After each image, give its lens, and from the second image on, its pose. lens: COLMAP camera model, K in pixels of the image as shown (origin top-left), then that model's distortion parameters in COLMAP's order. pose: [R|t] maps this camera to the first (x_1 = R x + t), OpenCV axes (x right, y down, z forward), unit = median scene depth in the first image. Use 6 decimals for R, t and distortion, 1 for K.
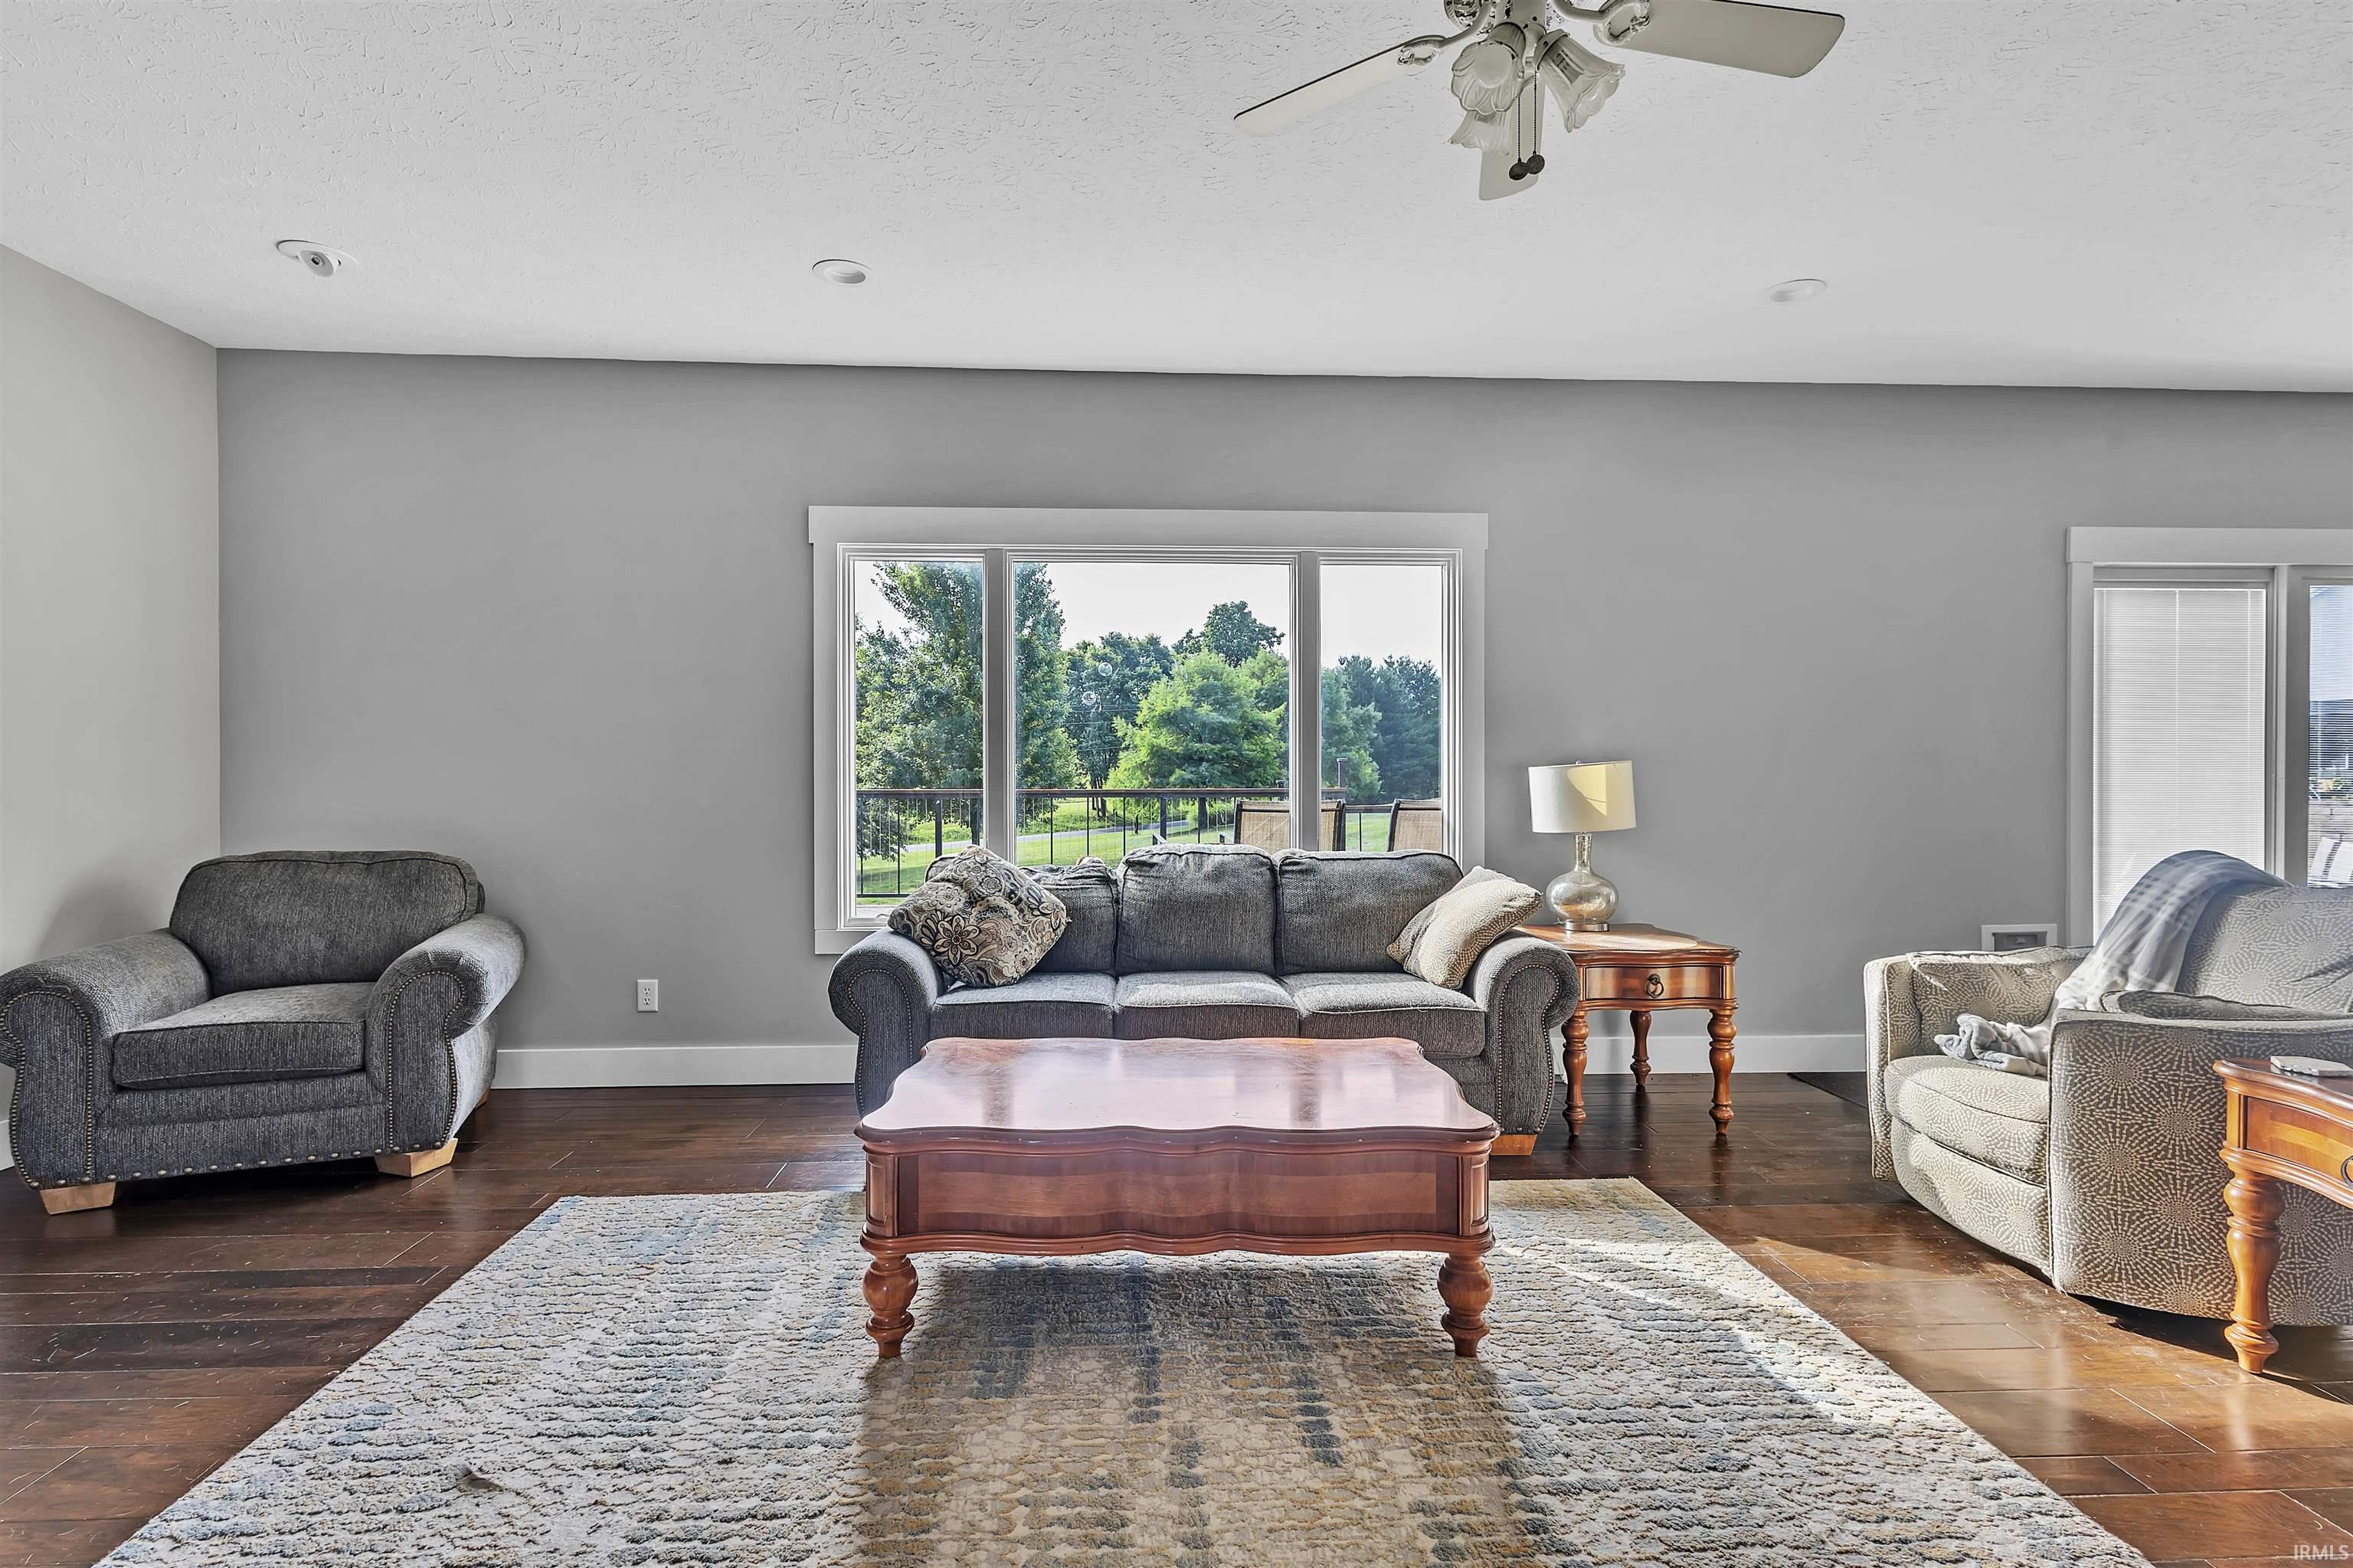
lens RADIAL K [[1152.9, 0, 1176.5], [0, 1152.9, 784.0], [0, 0, 1]] dist [-0.000177, -0.000142]
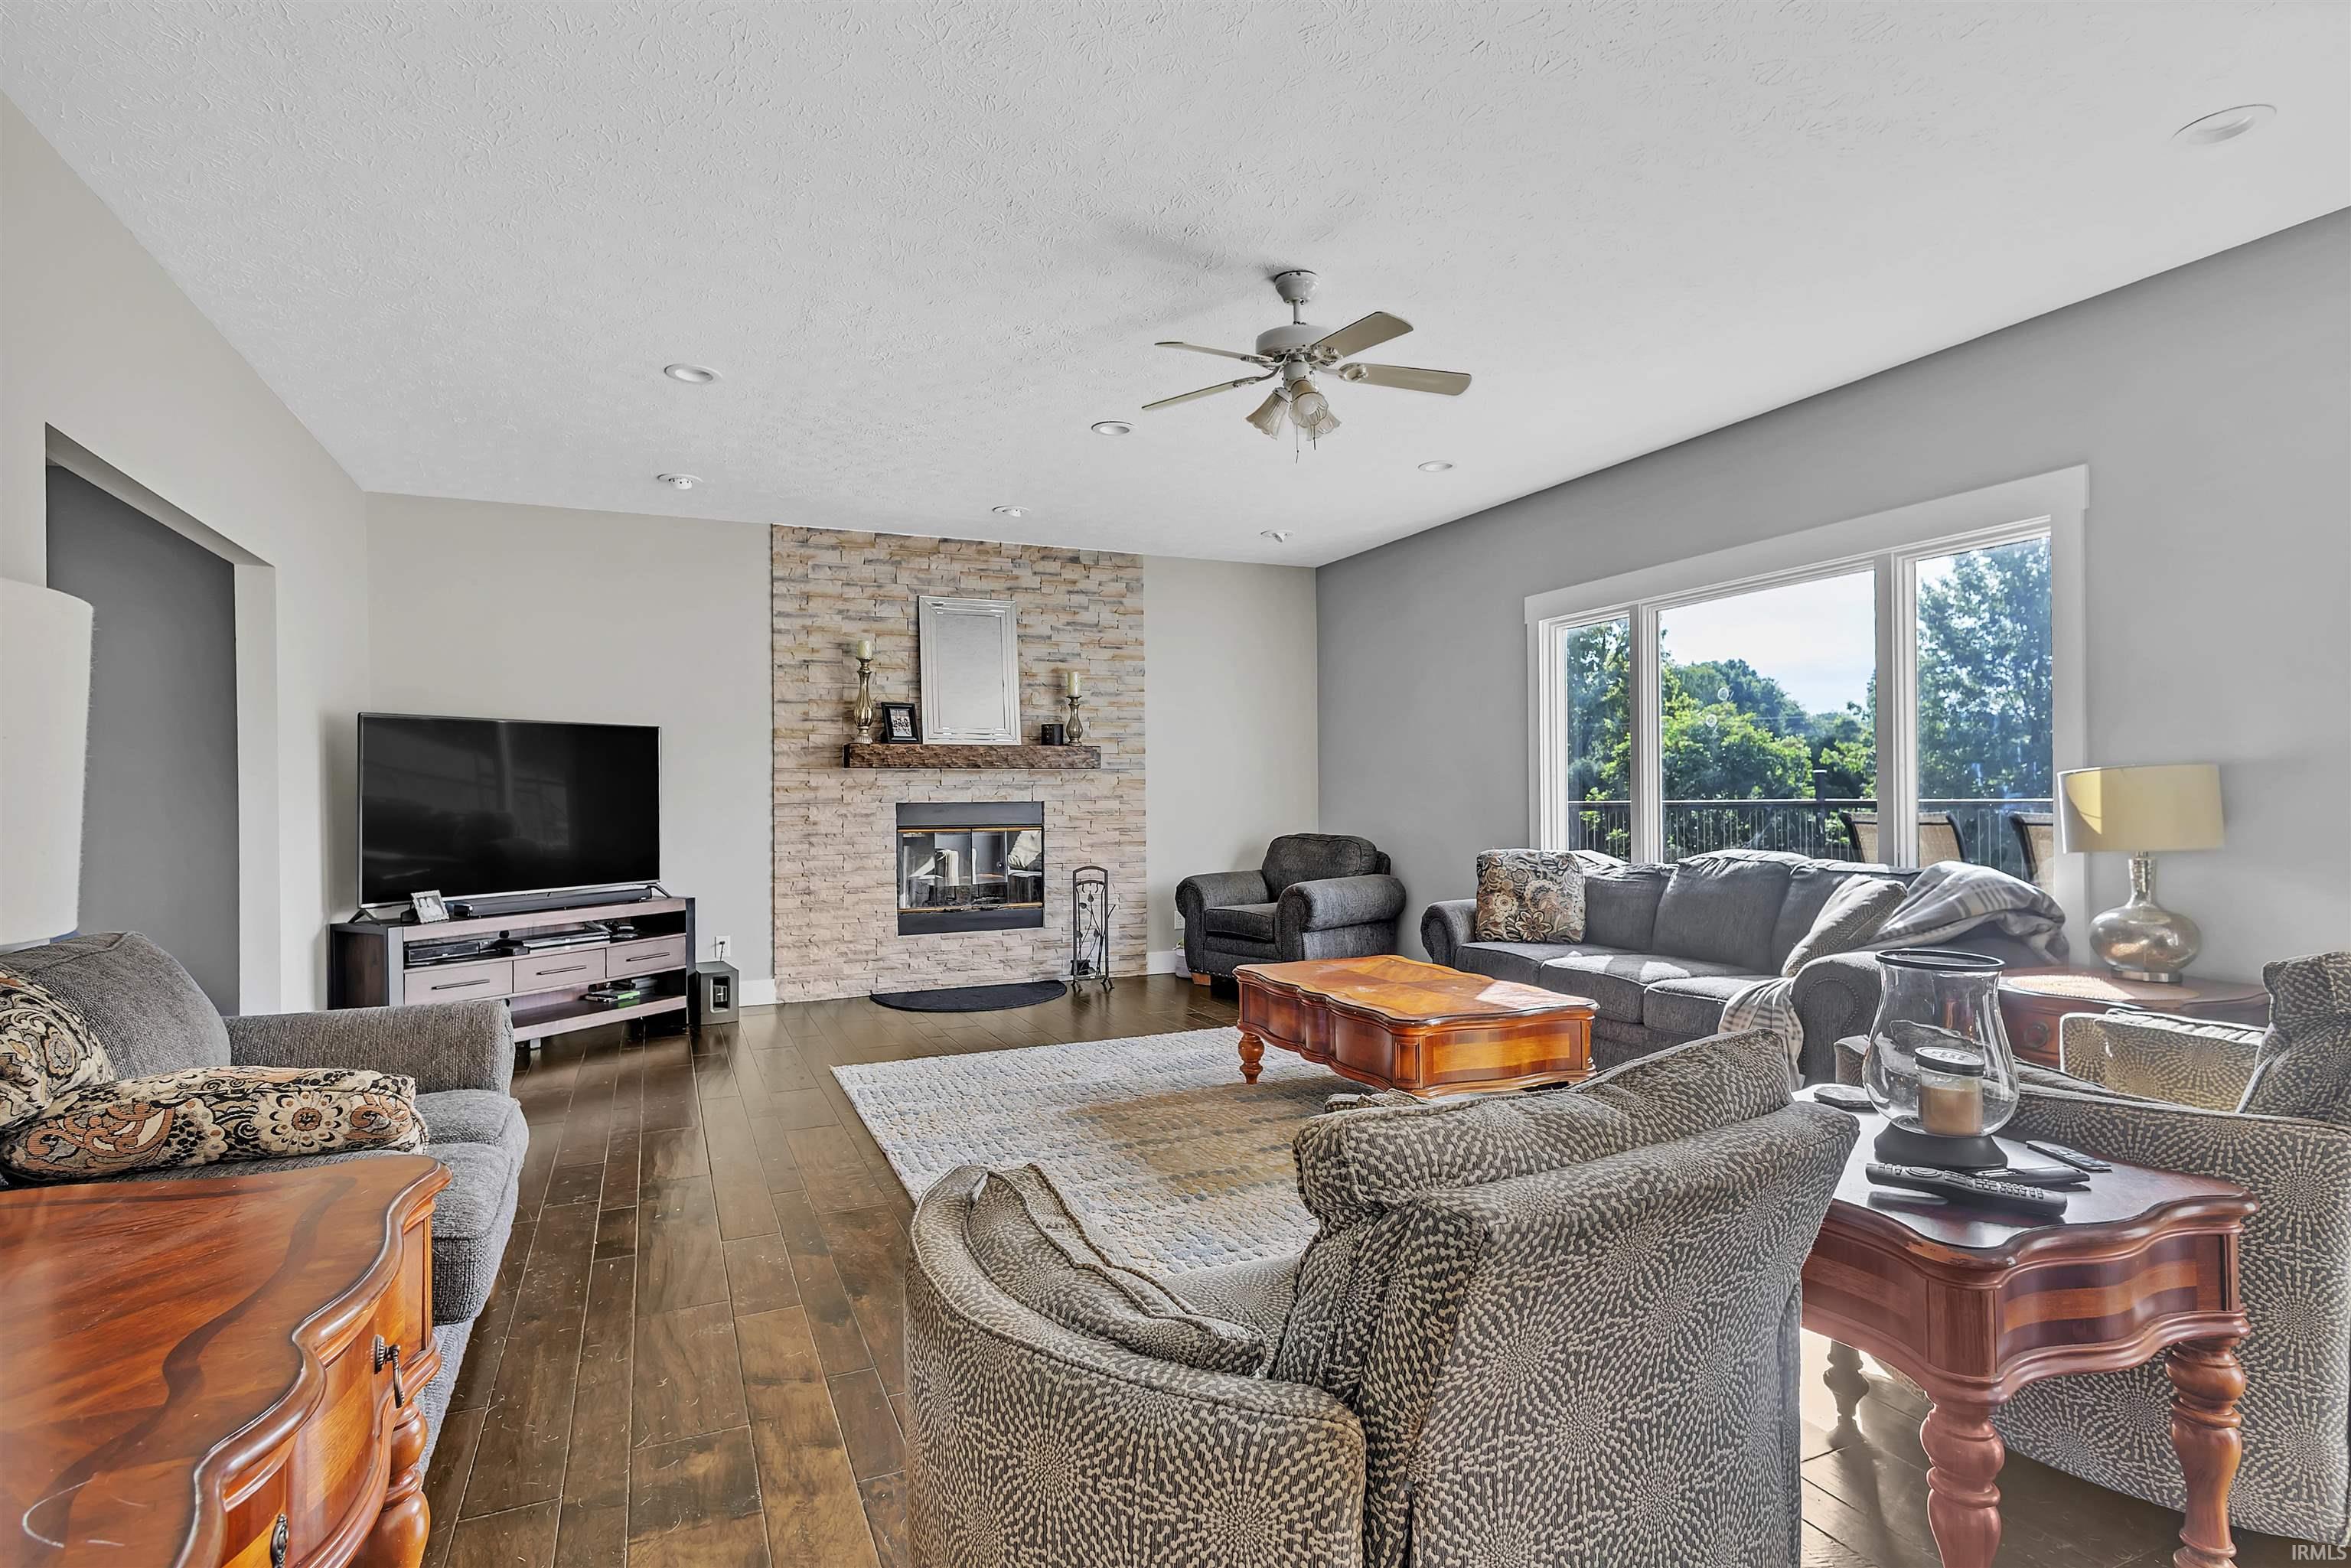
lens RADIAL K [[1151.8, 0, 1175.5], [0, 1151.8, 784.0], [0, 0, 1]] dist [-0.000177, -0.000142]
pose [[0.351488, -0.013100, -0.936101, 1.011356], [0.010092, 0.999897, -0.010204, -0.006189], [0.936138, -0.005860, 0.351584, 0.125266]]
